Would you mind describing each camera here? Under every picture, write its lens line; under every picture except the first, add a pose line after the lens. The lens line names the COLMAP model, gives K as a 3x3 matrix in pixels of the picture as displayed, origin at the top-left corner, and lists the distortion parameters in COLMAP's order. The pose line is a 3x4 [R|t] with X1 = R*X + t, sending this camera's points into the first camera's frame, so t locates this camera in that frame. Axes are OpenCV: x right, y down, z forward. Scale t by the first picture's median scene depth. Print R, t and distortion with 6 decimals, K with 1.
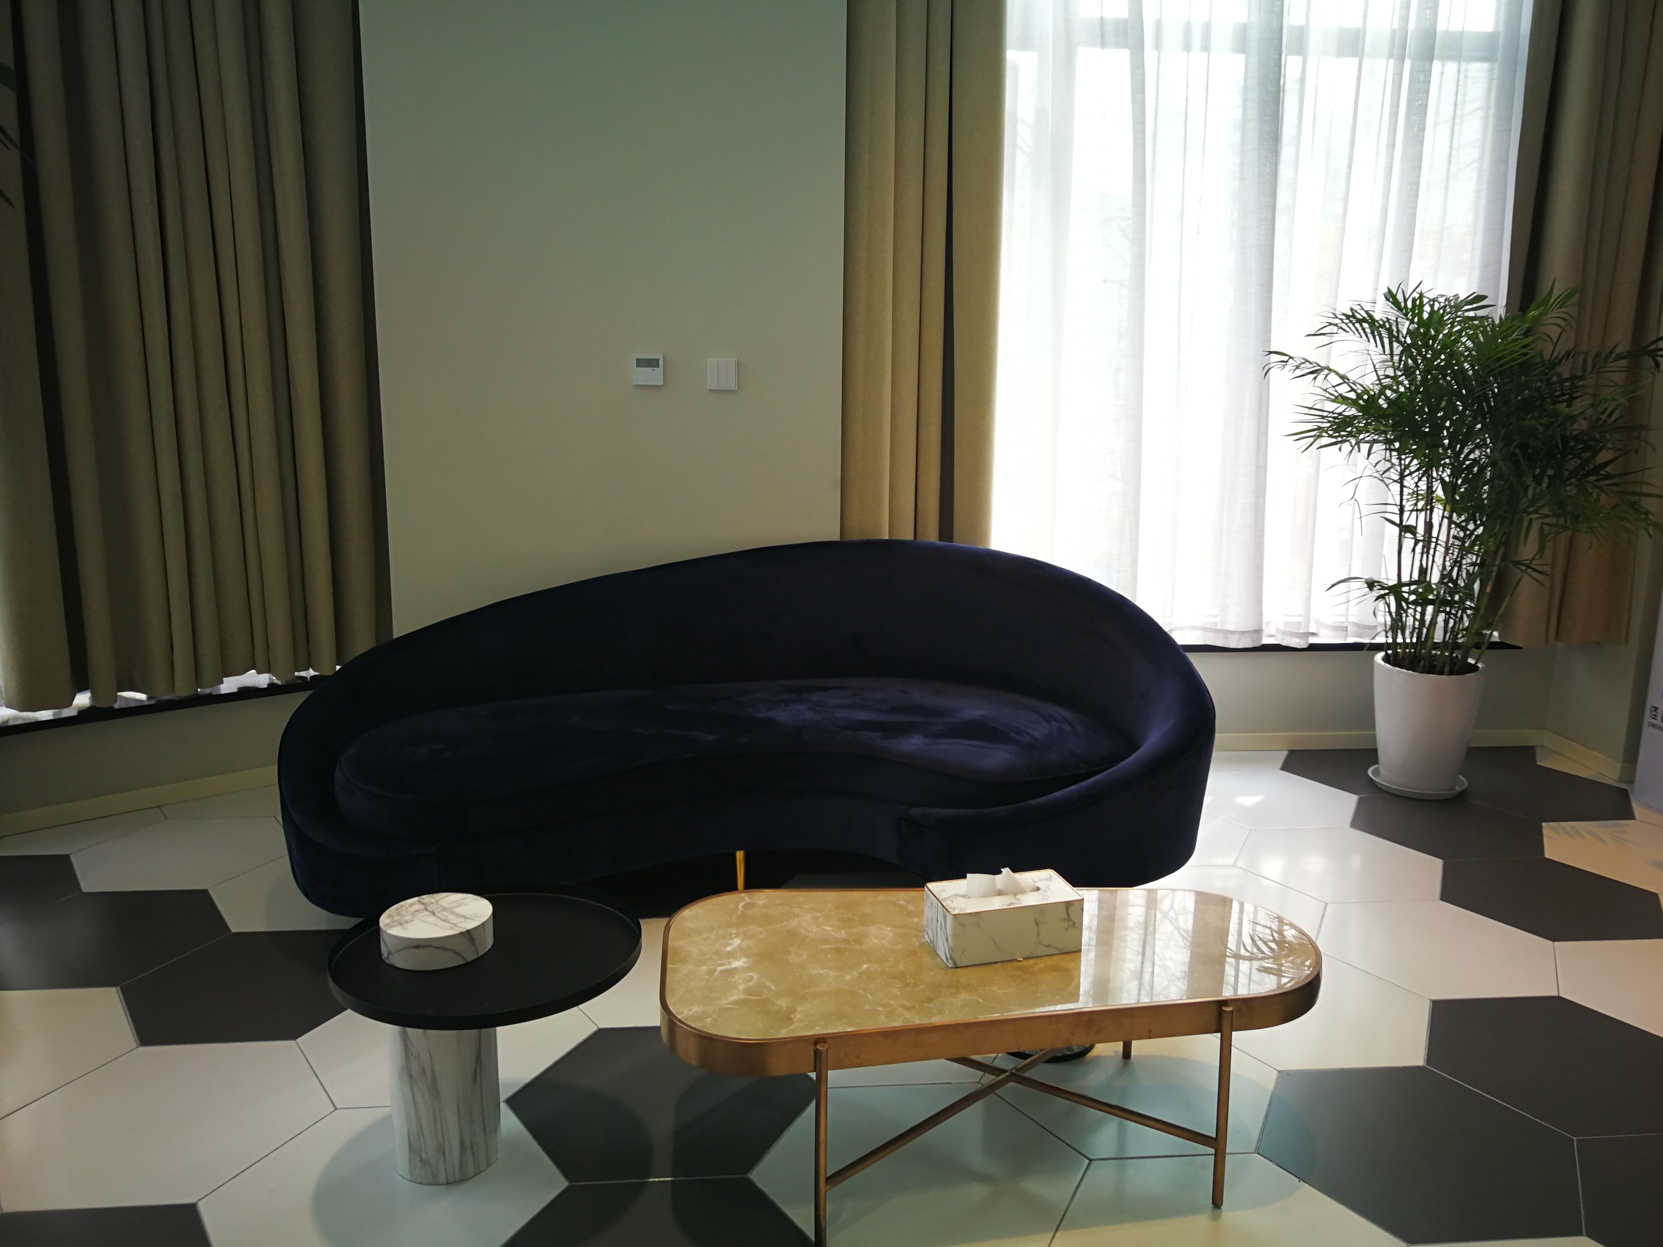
lens RADIAL K [[1314.3, 0, 831.5], [0, 1314.3, 623.5], [0, 0, 1]] dist [-0.004718, -0.001260]
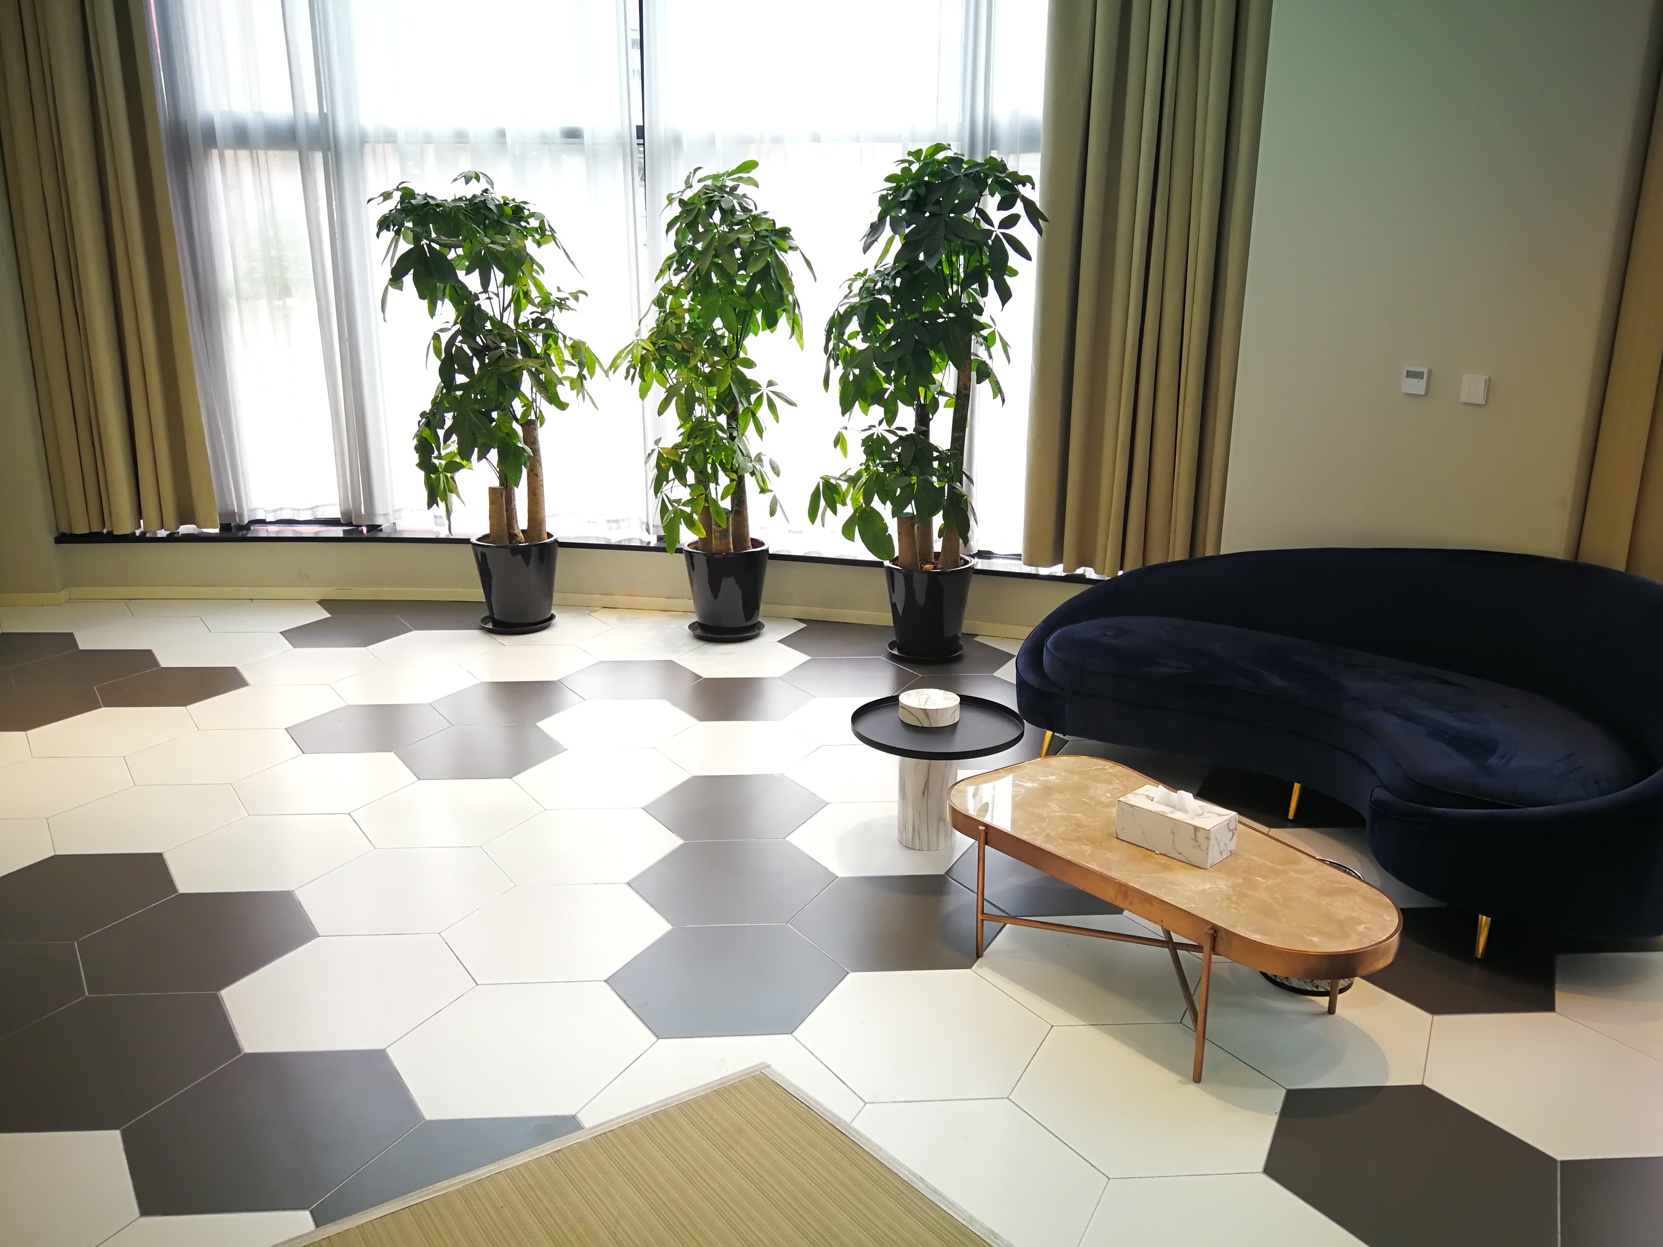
lens RADIAL K [[1314.3, 0, 831.5], [0, 1314.3, 623.5], [0, 0, 1]] dist [-0.004718, -0.001260]
pose [[0.450054, 0.224819, -0.864238, 0.759629], [-0.176130, 0.971127, 0.160904, -0.091948], [0.875460, 0.079802, 0.476657, 0.023588]]
